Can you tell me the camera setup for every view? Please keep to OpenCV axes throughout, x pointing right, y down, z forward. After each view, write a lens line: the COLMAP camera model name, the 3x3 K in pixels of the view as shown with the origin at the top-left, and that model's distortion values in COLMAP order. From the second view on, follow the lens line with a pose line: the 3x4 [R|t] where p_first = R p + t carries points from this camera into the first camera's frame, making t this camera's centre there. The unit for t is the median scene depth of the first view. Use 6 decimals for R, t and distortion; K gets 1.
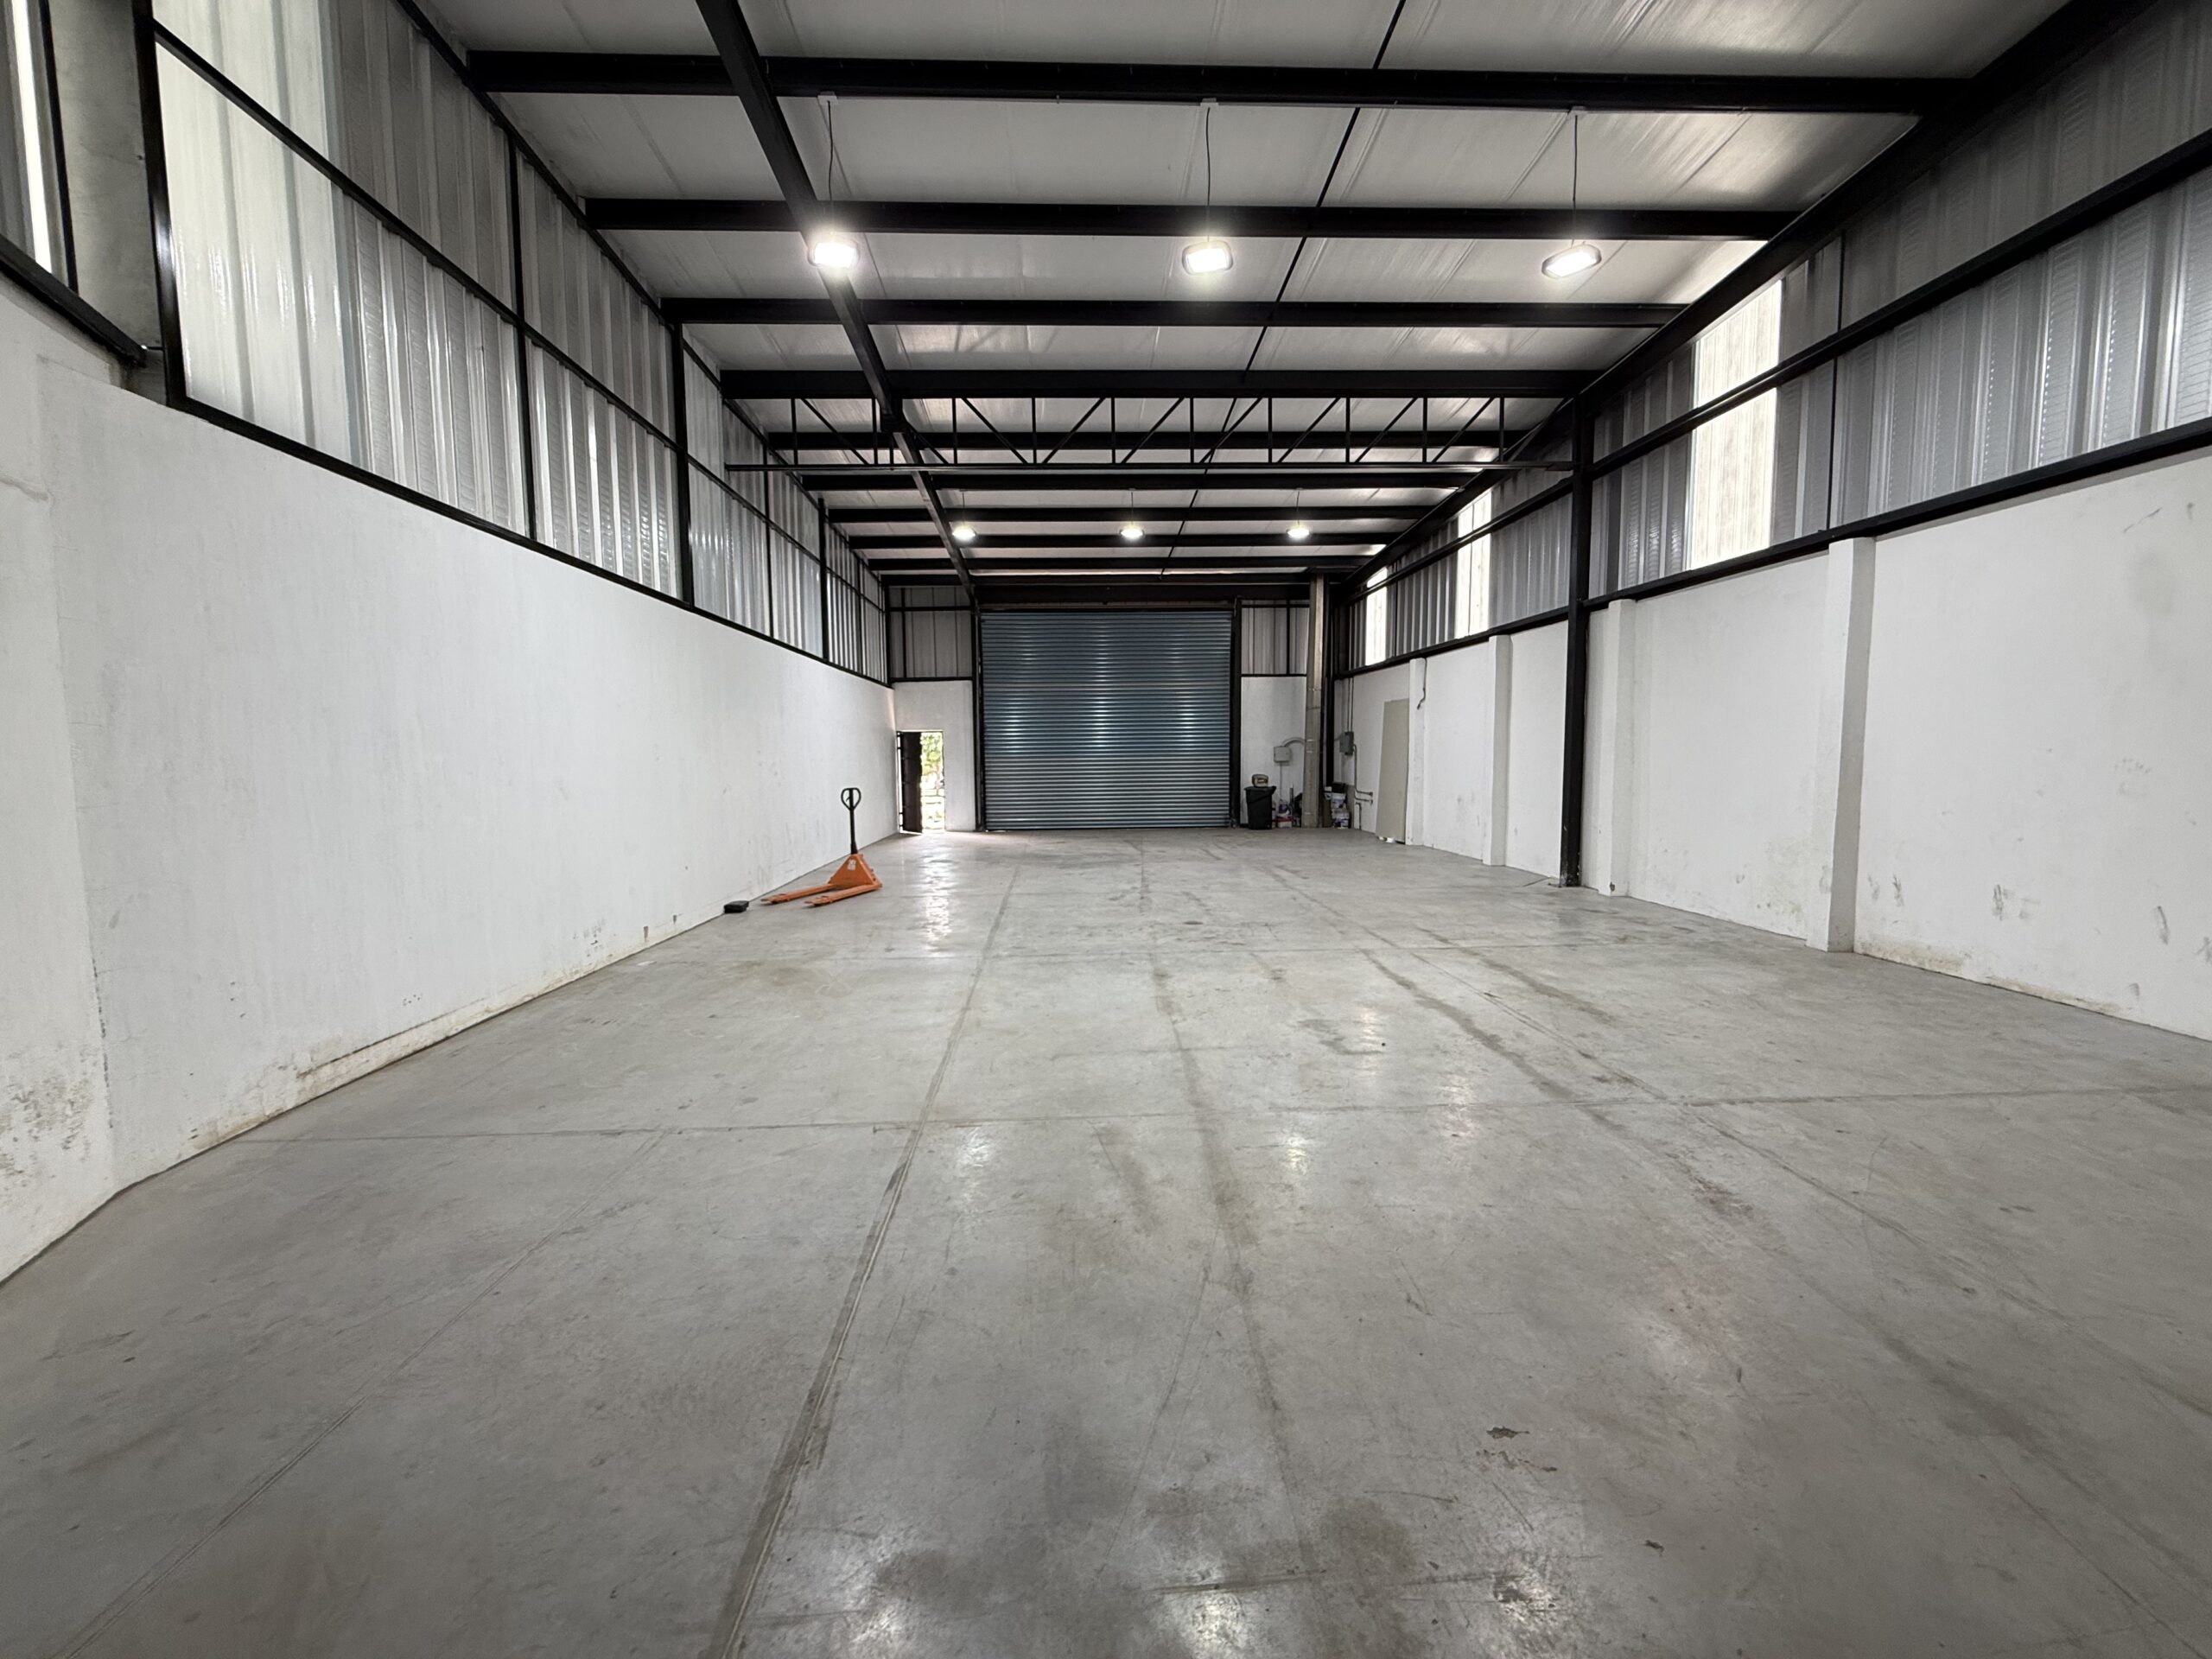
lens RADIAL K [[884.6, 0, 1095.4], [0, 884.6, 824.8], [0, 0, 1]] dist [0.000755, -0.000710]
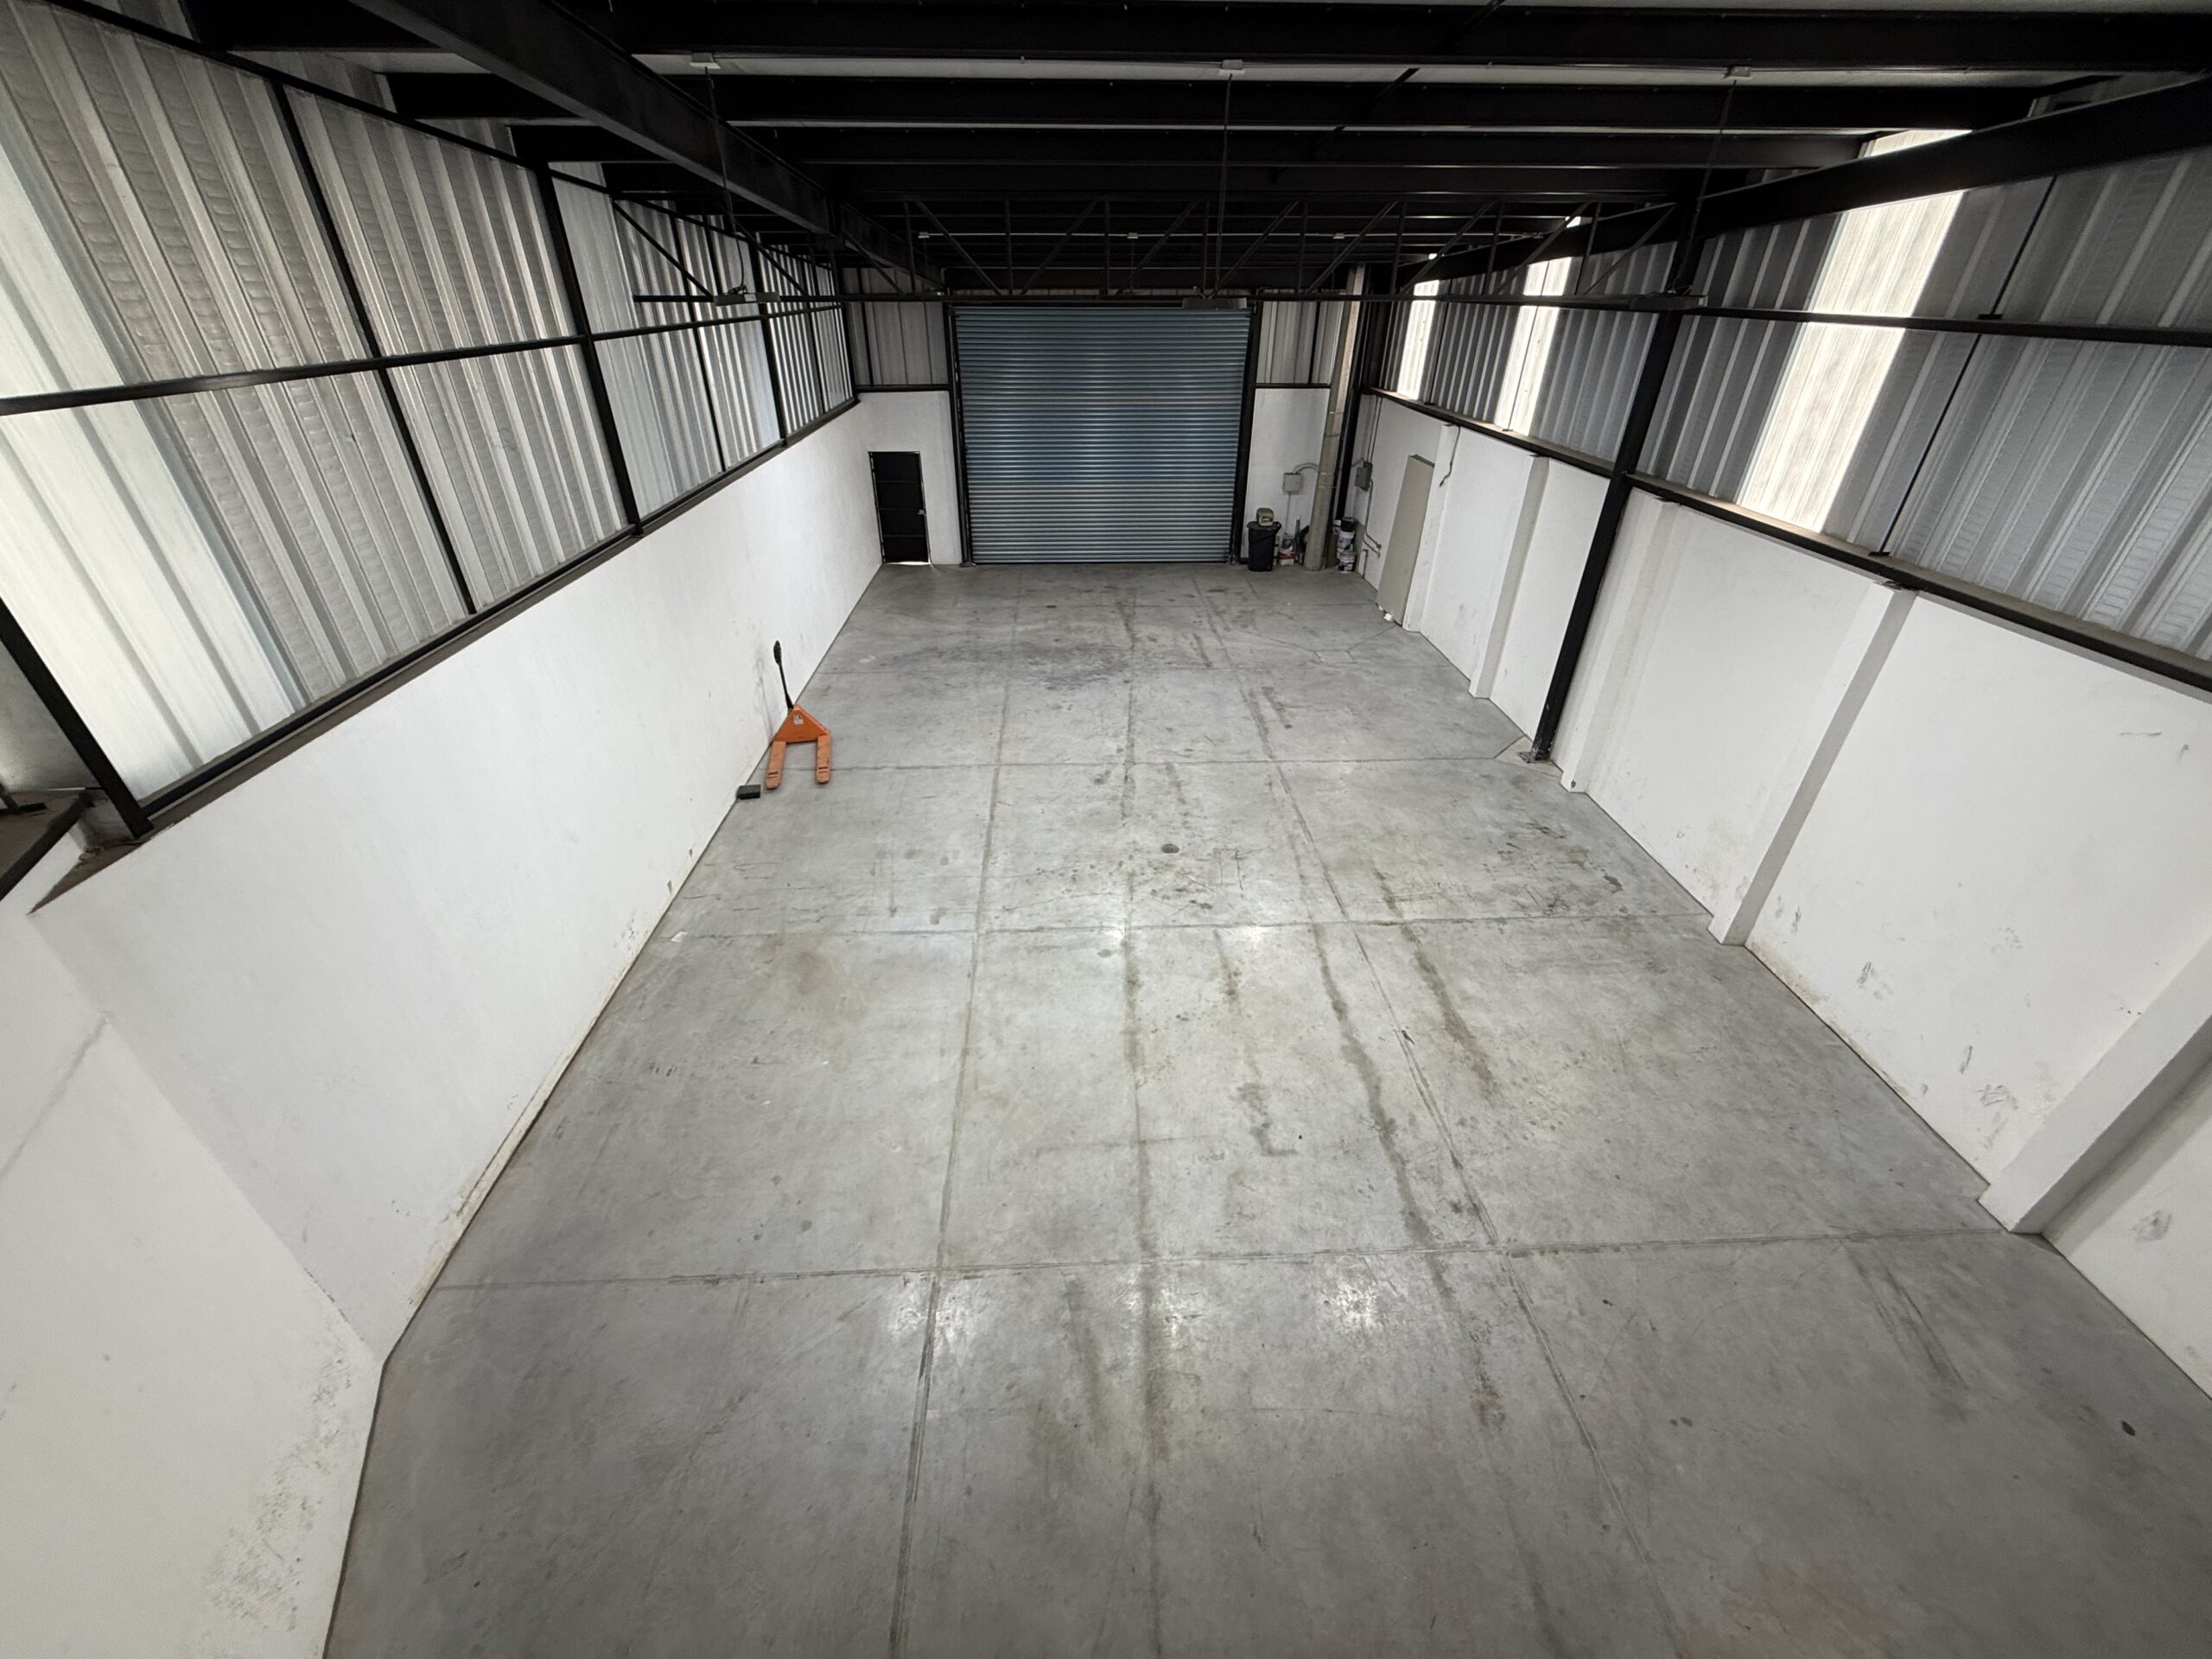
lens RADIAL K [[884.6, 0, 1095.6], [0, 884.6, 826.8], [0, 0, 1]] dist [0.000755, -0.000710]
pose [[0.999926, 0.010677, 0.005819, 0.011776], [-0.012156, 0.889170, 0.457415, -0.366222], [-0.000290, -0.457452, 0.889234, 0.044061]]
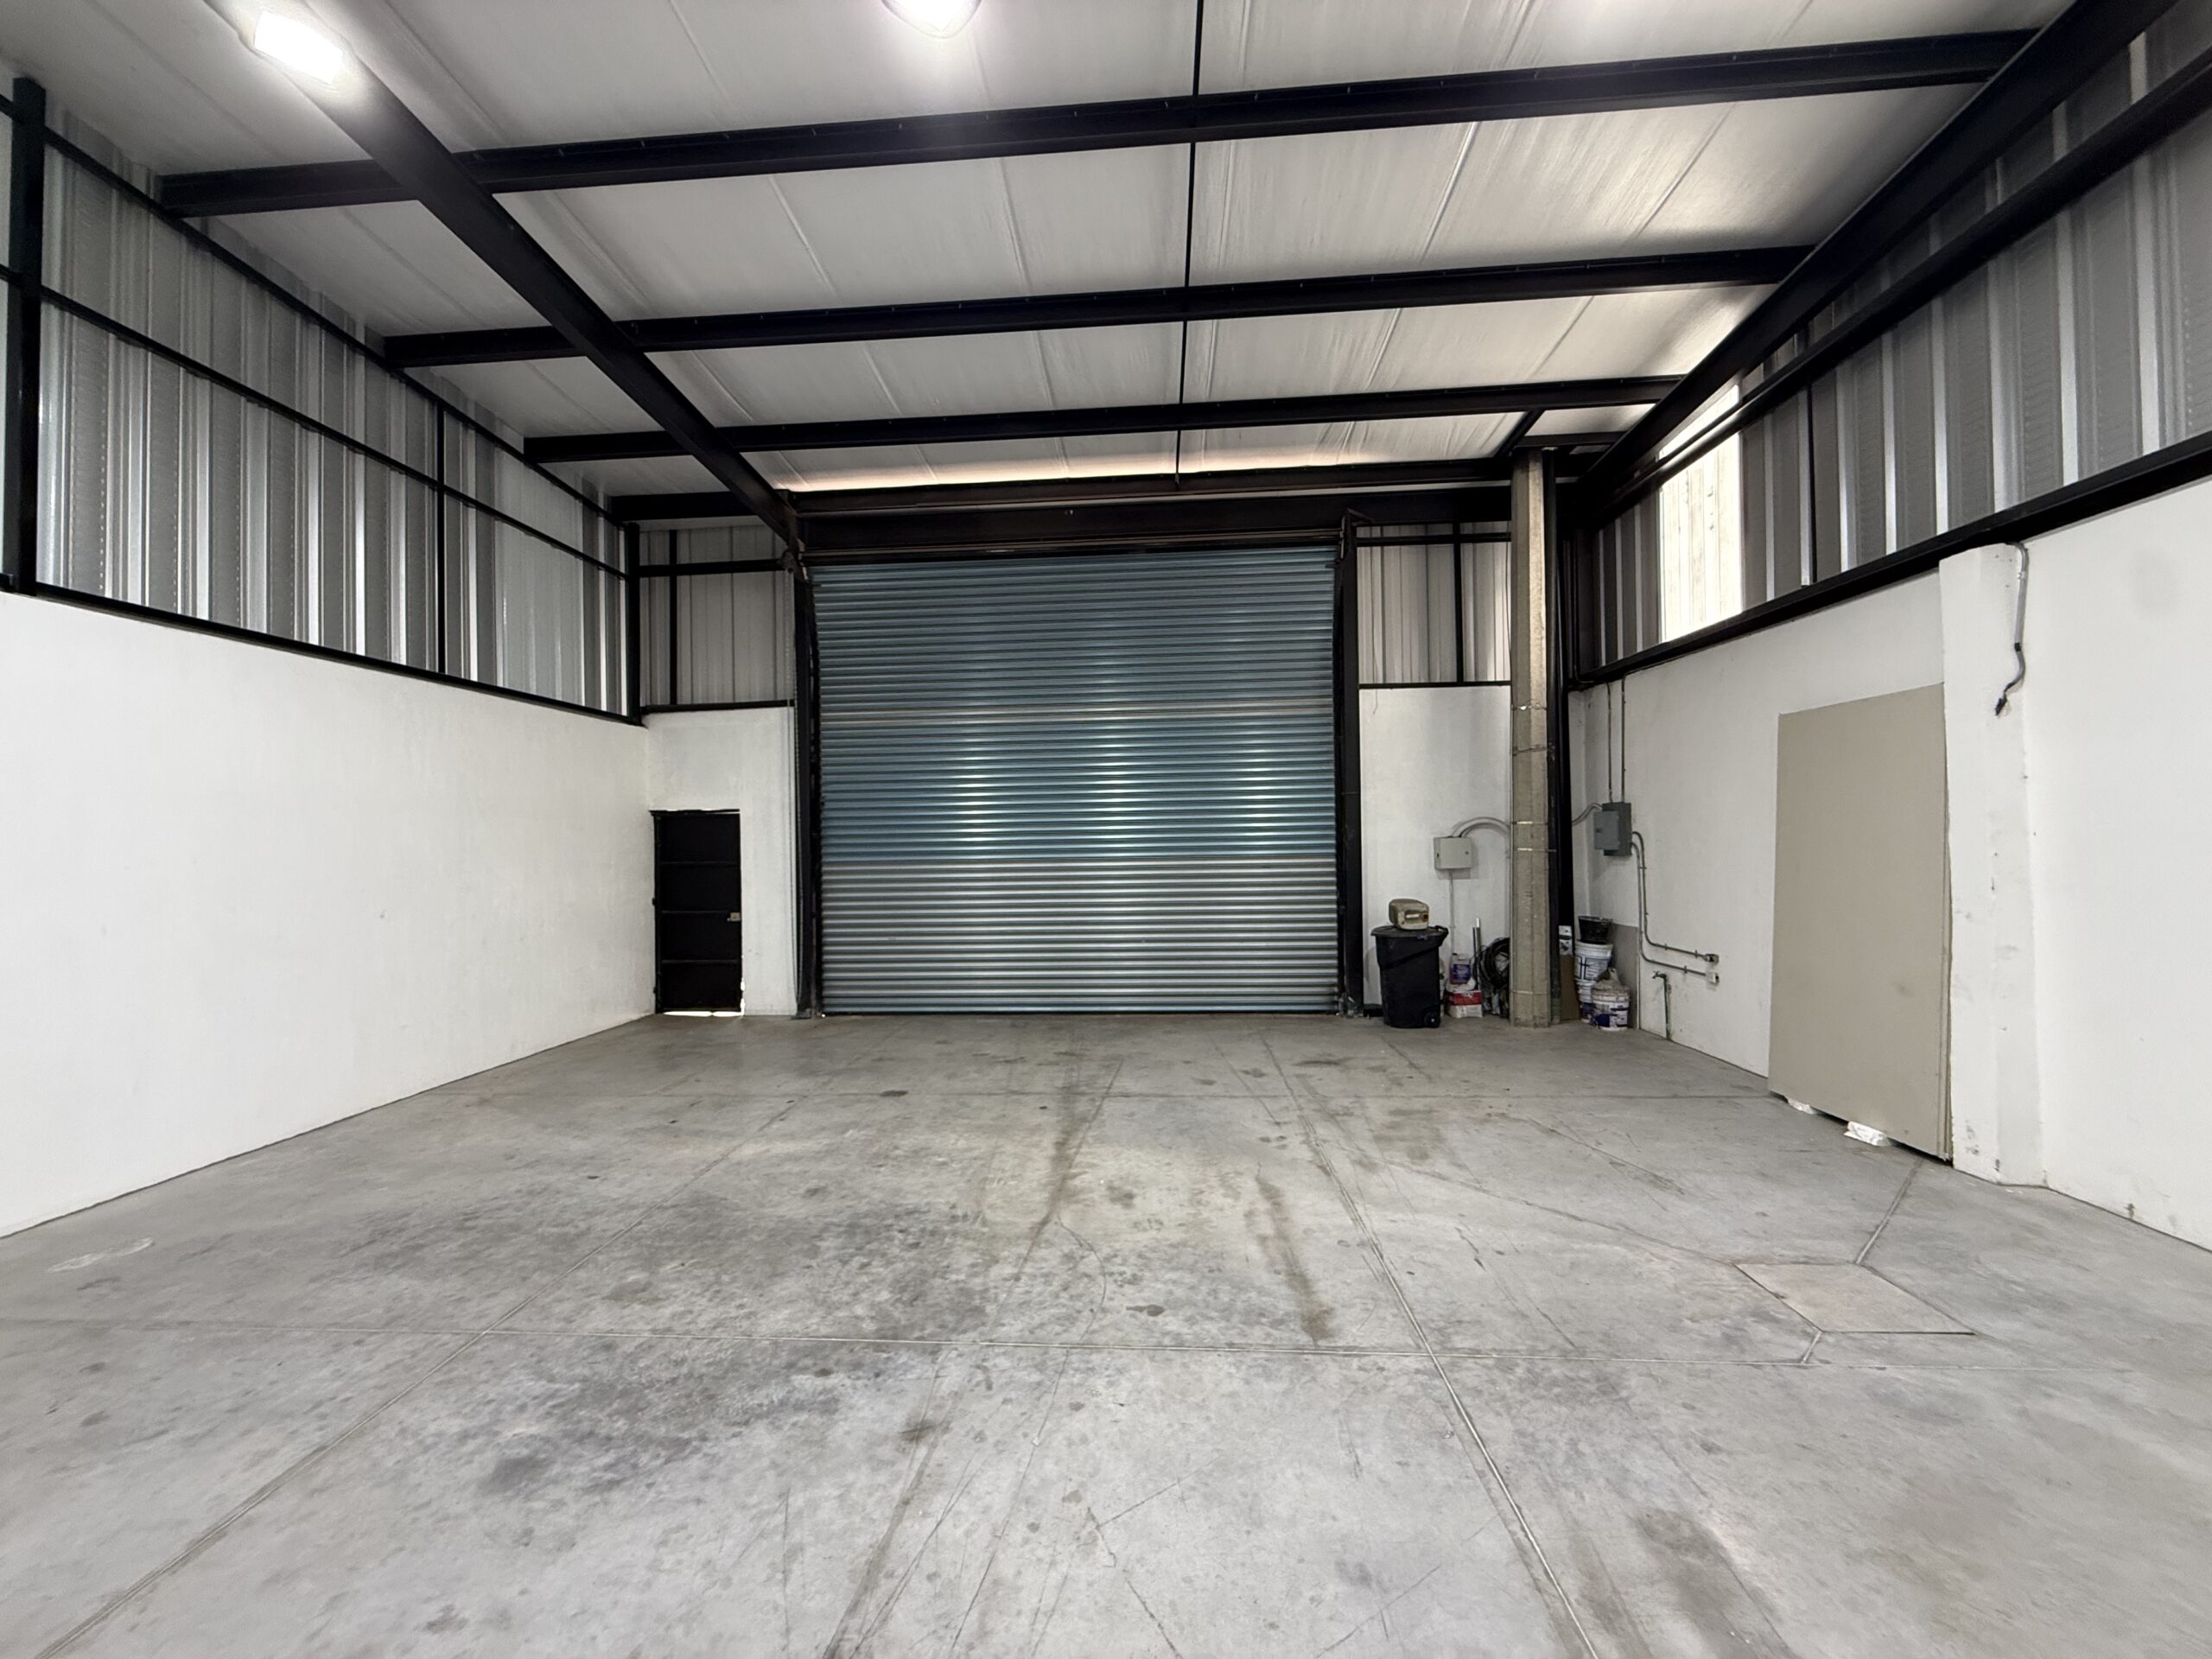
lens RADIAL K [[884.6, 0, 1099.7], [0, 884.6, 822.5], [0, 0, 1]] dist [0.000755, -0.000710]
pose [[0.994954, -0.007592, -0.100048, 0.153346], [-0.002166, 0.995275, -0.097070, -0.104342], [0.100312, 0.096797, 0.990236, 1.078745]]
